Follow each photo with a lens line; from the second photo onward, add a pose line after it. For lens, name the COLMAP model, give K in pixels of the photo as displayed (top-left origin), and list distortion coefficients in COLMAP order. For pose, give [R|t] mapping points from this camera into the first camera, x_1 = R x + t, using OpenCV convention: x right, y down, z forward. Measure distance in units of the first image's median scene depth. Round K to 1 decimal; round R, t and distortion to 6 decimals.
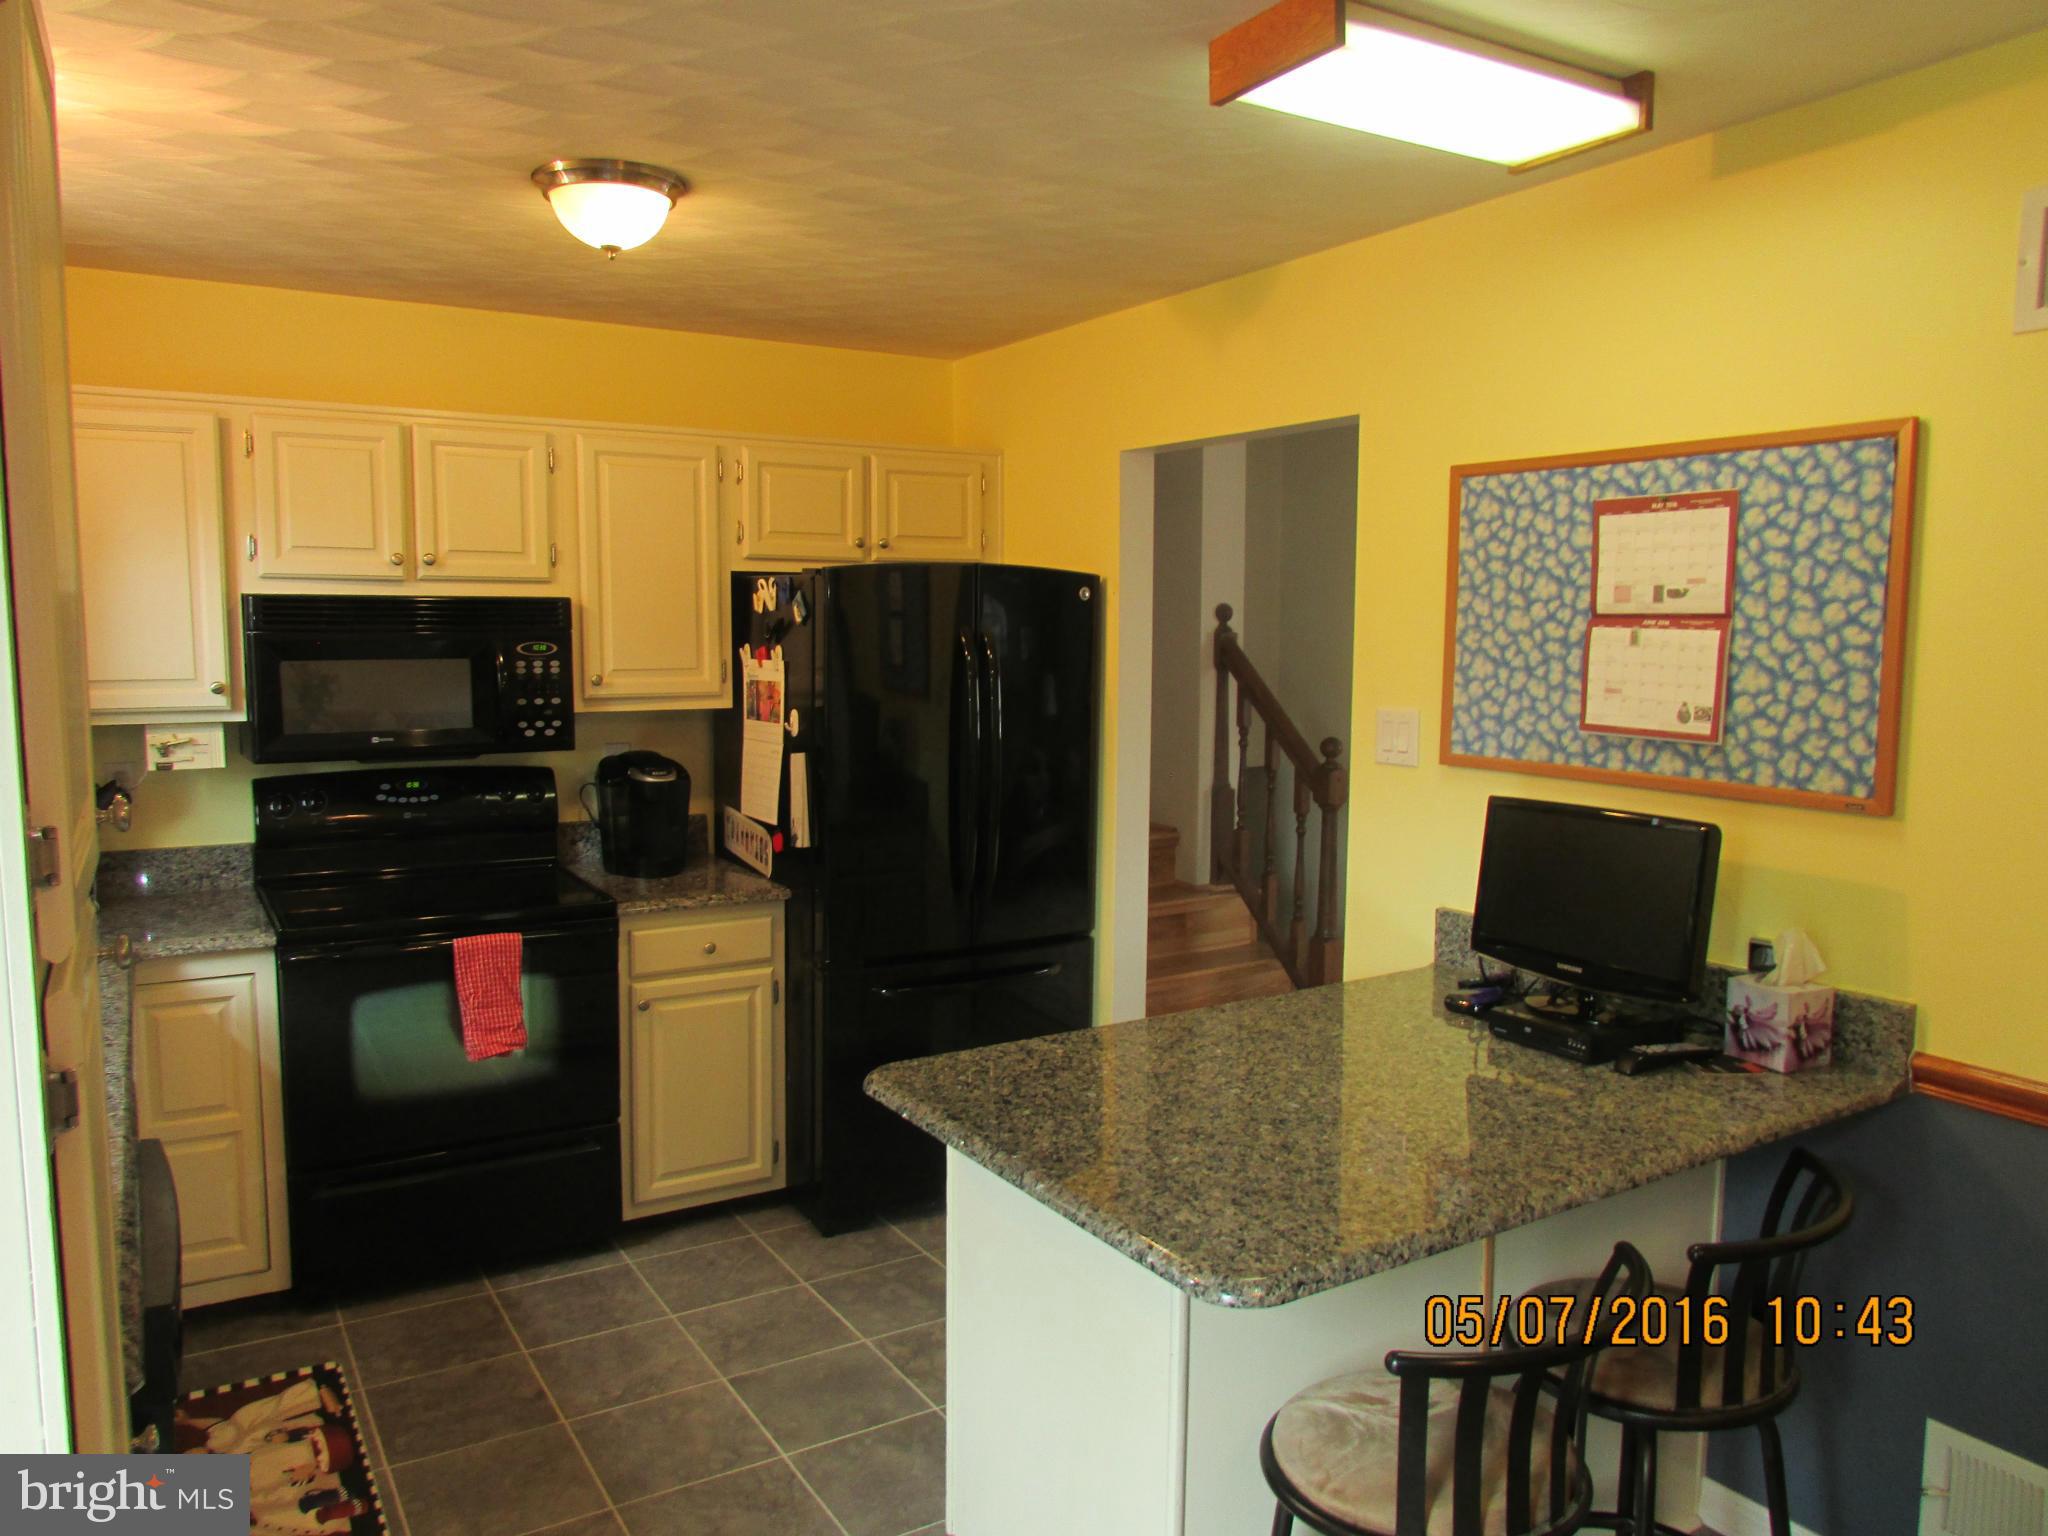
lens RADIAL K [[1453.0, 0, 1015.5], [0, 1453.0, 759.9], [0, 0, 1]] dist [-0.041292, 0.006336]
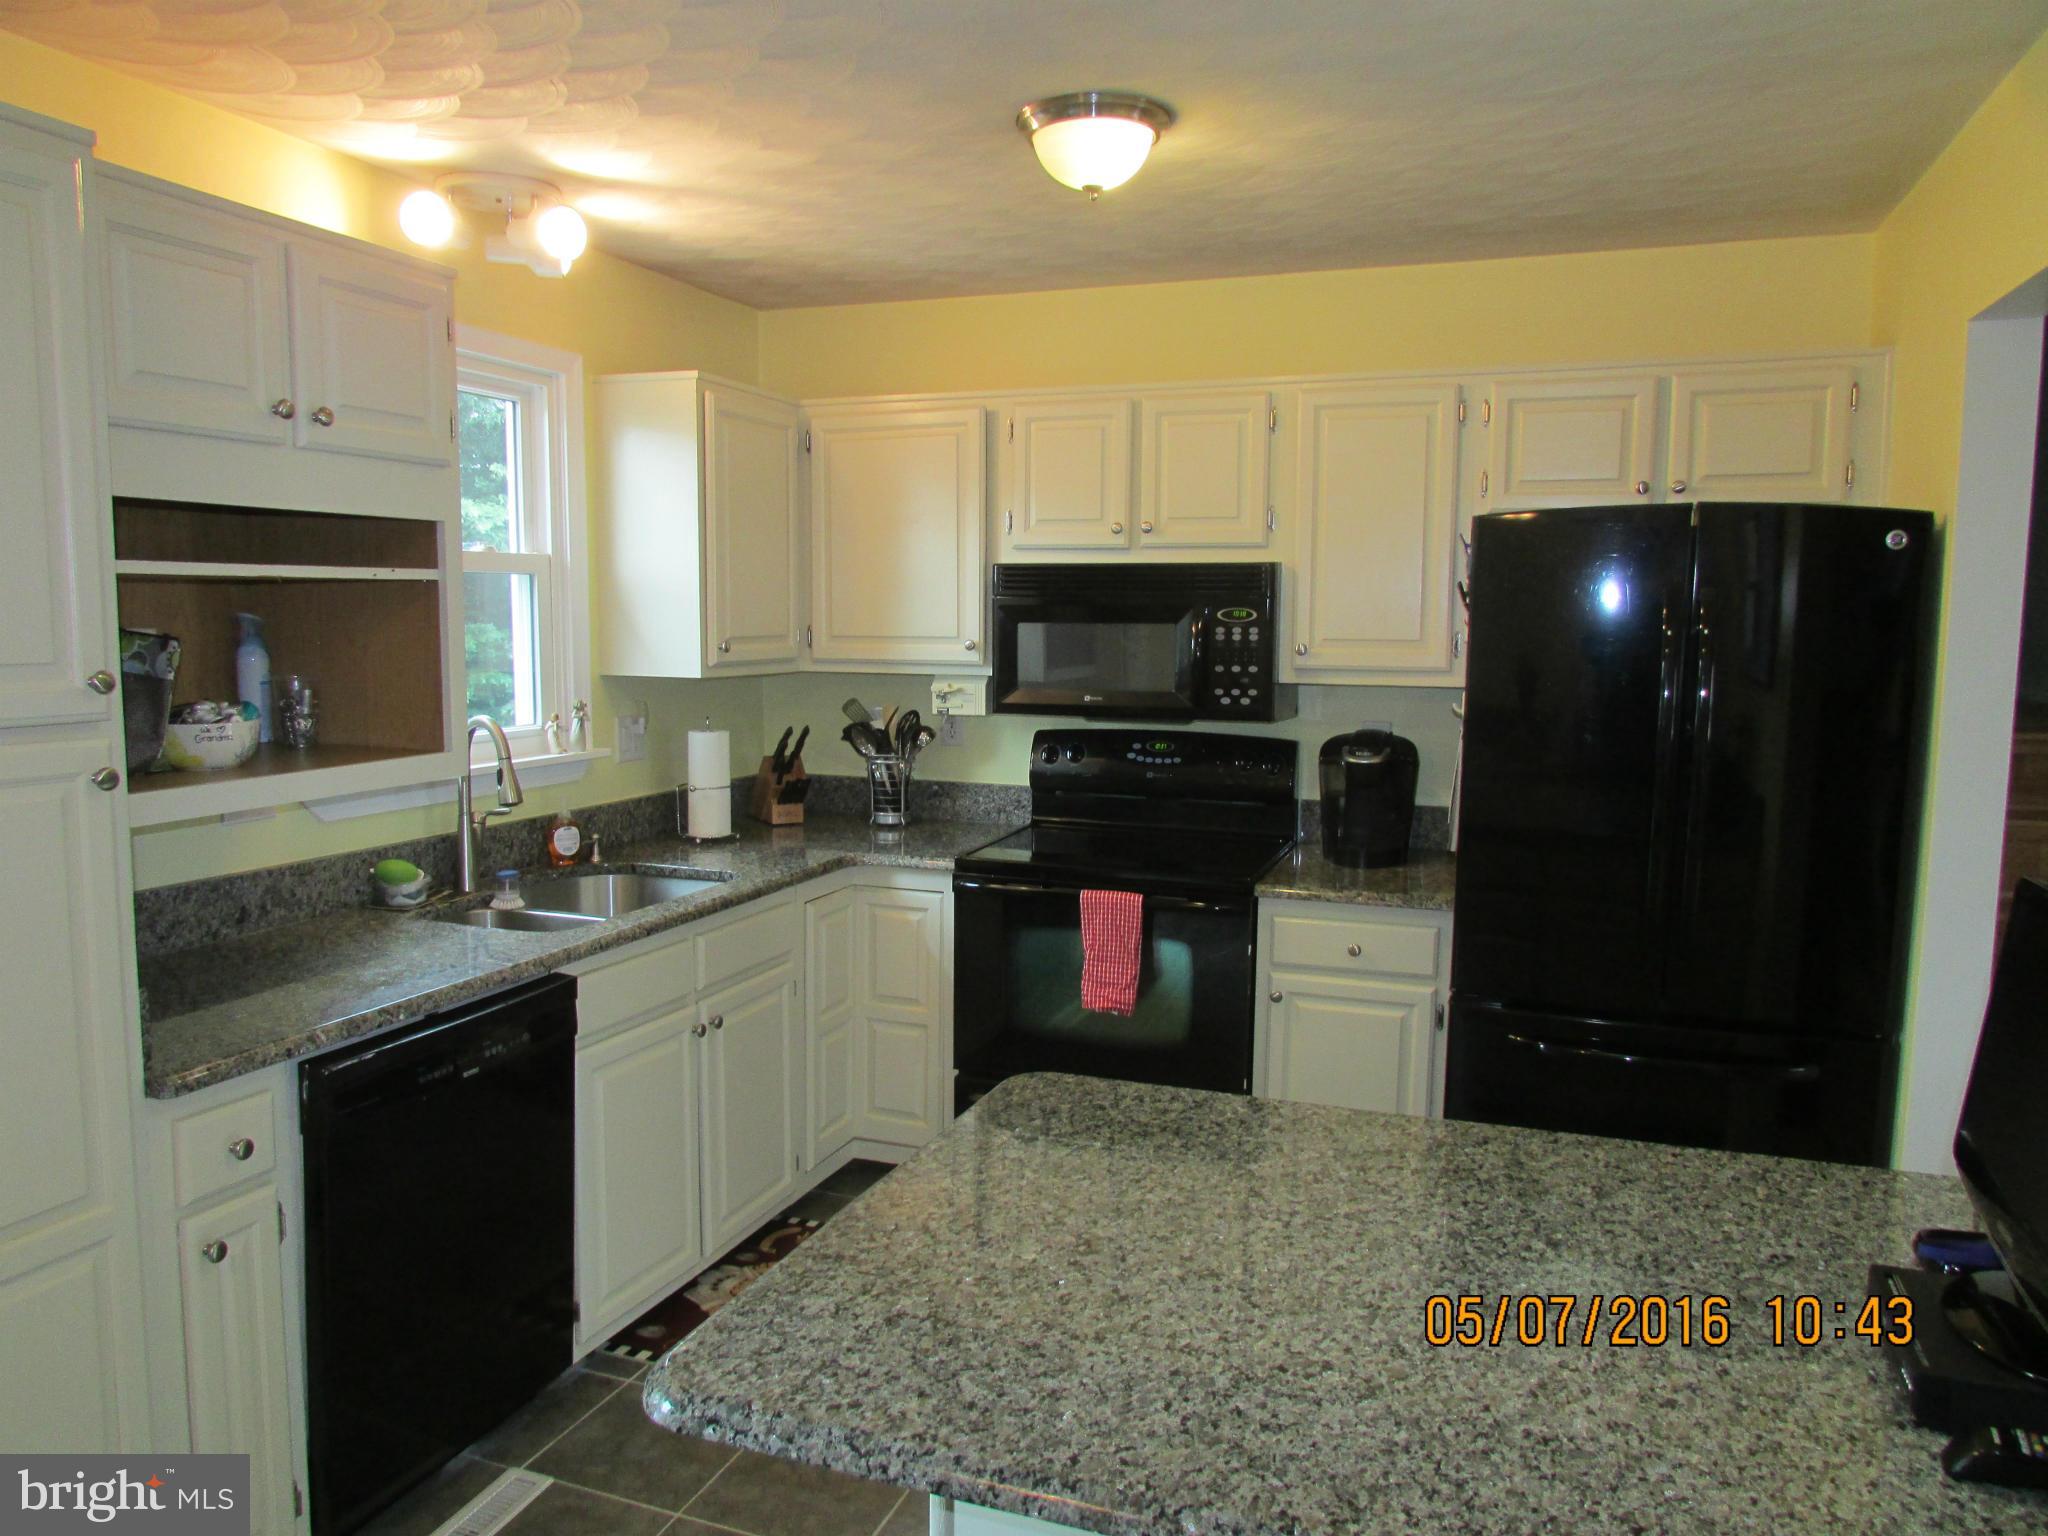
lens RADIAL K [[1453.0, 0, 1011.8], [0, 1453.0, 766.5], [0, 0, 1]] dist [-0.041292, 0.006336]
pose [[0.605474, 0.081238, -0.791708, 0.371272], [-0.078769, 0.996009, 0.041962, -0.004053], [0.791957, 0.036955, 0.609457, 0.294120]]
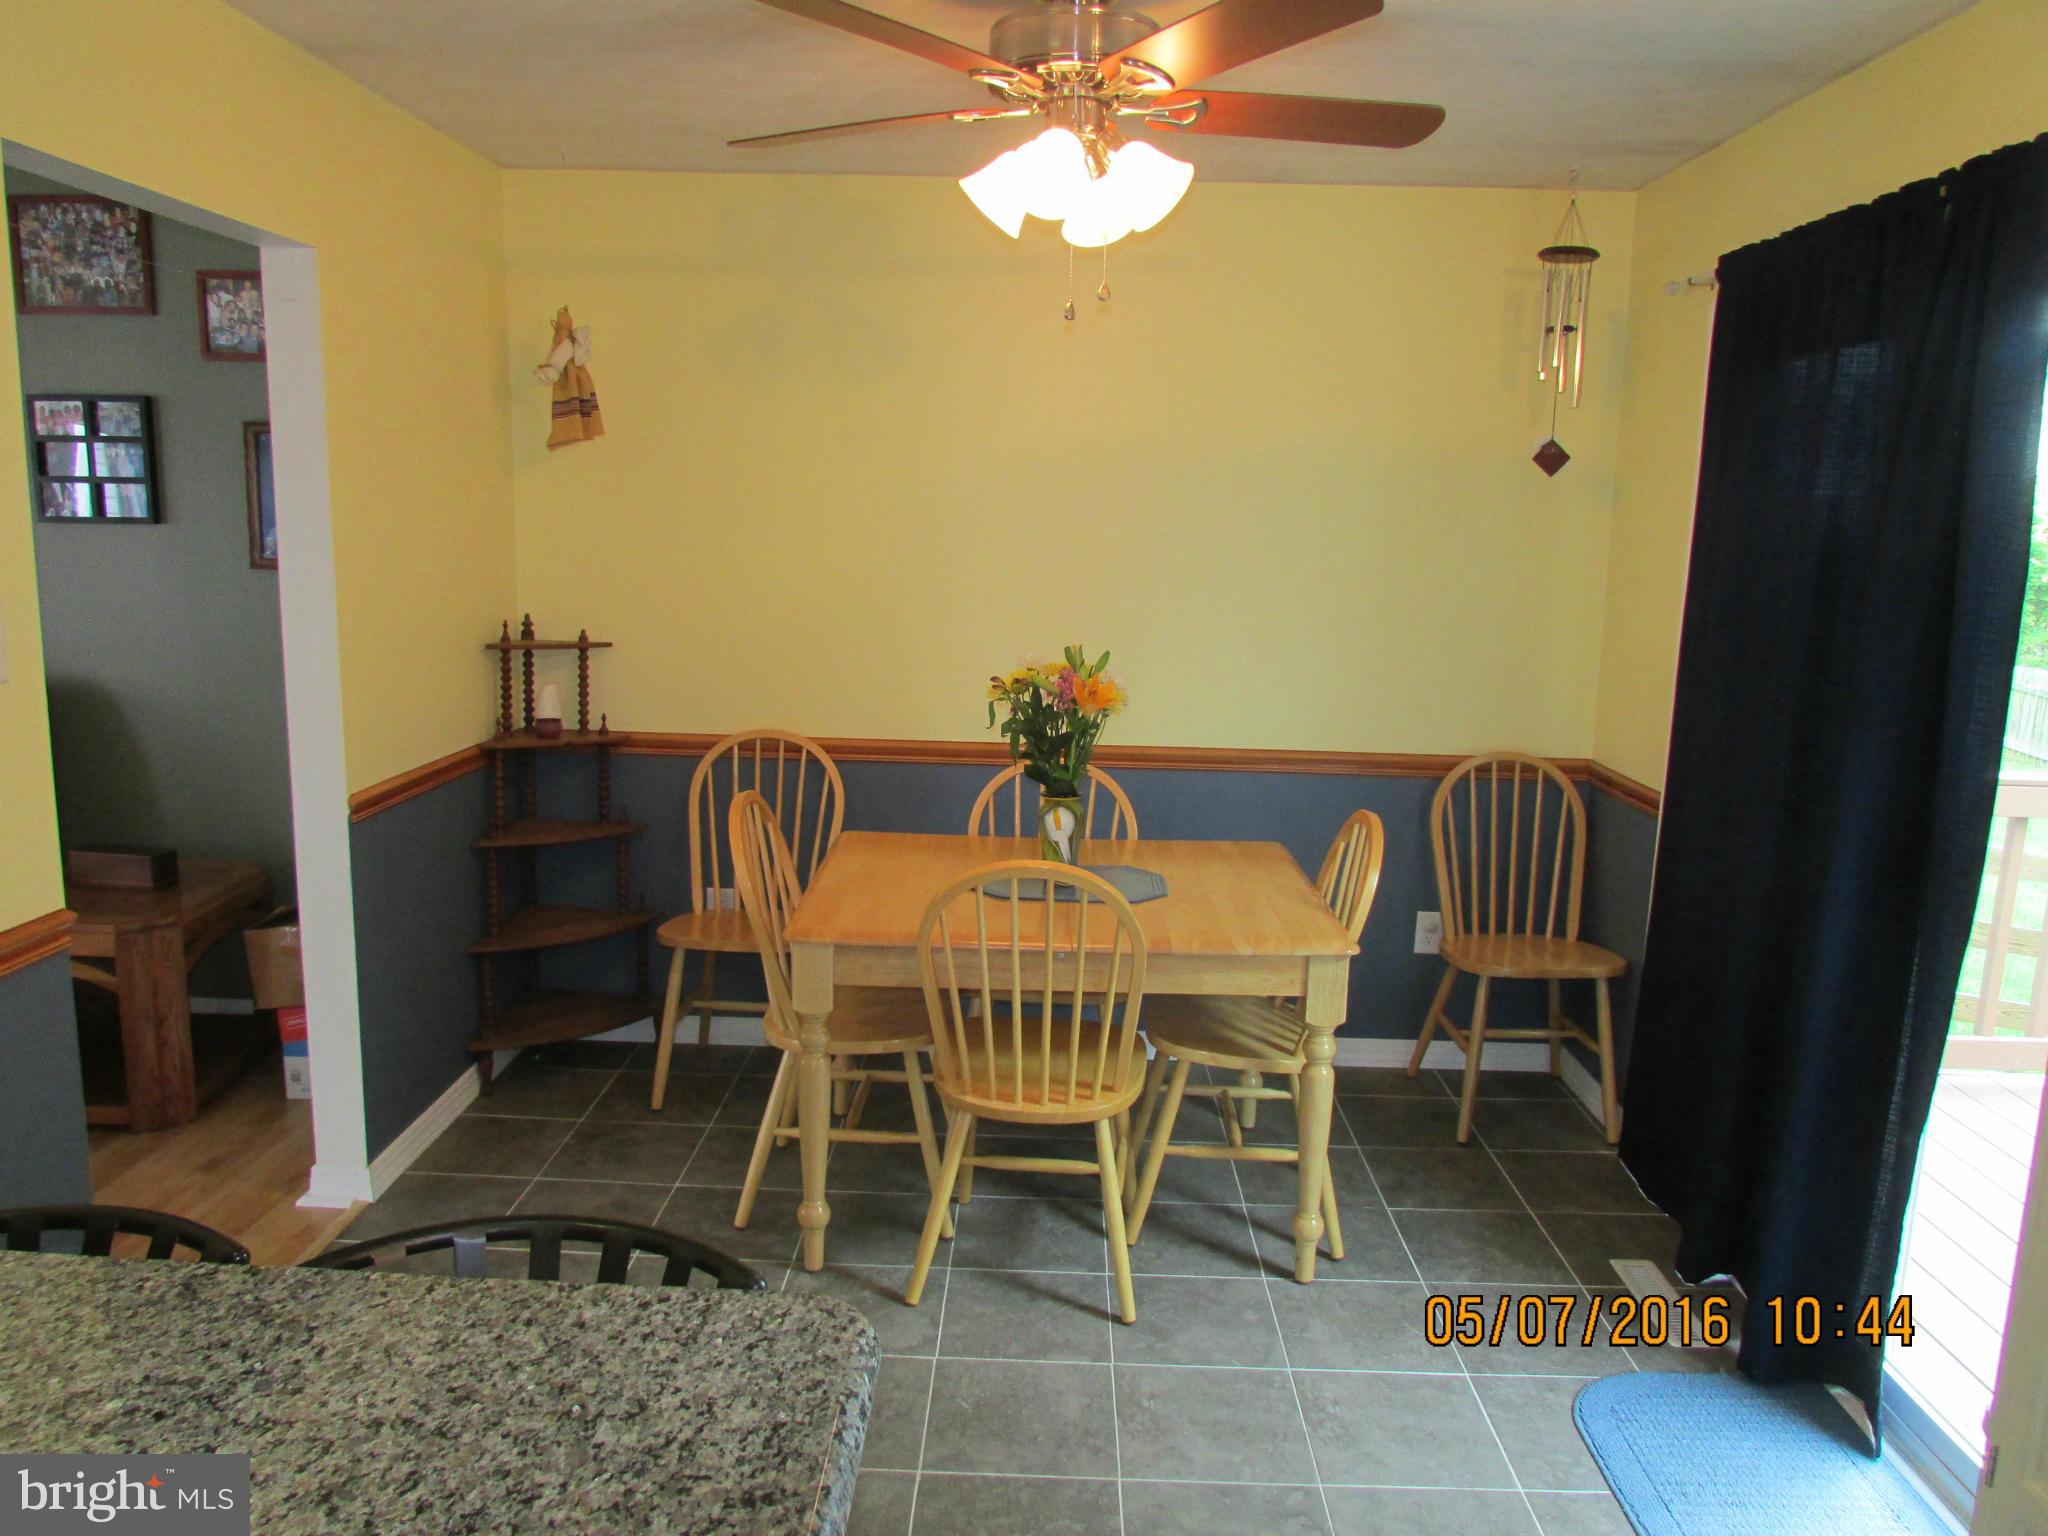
lens RADIAL K [[1453.0, 0, 1037.6], [0, 1453.0, 766.5], [0, 0, 1]] dist [-0.041292, 0.006336]
pose [[-0.840933, -0.124815, 0.526548, -0.136581], [0.015104, 0.967243, 0.253402, -0.053508], [-0.540928, 0.221047, -0.811502, 0.667117]]
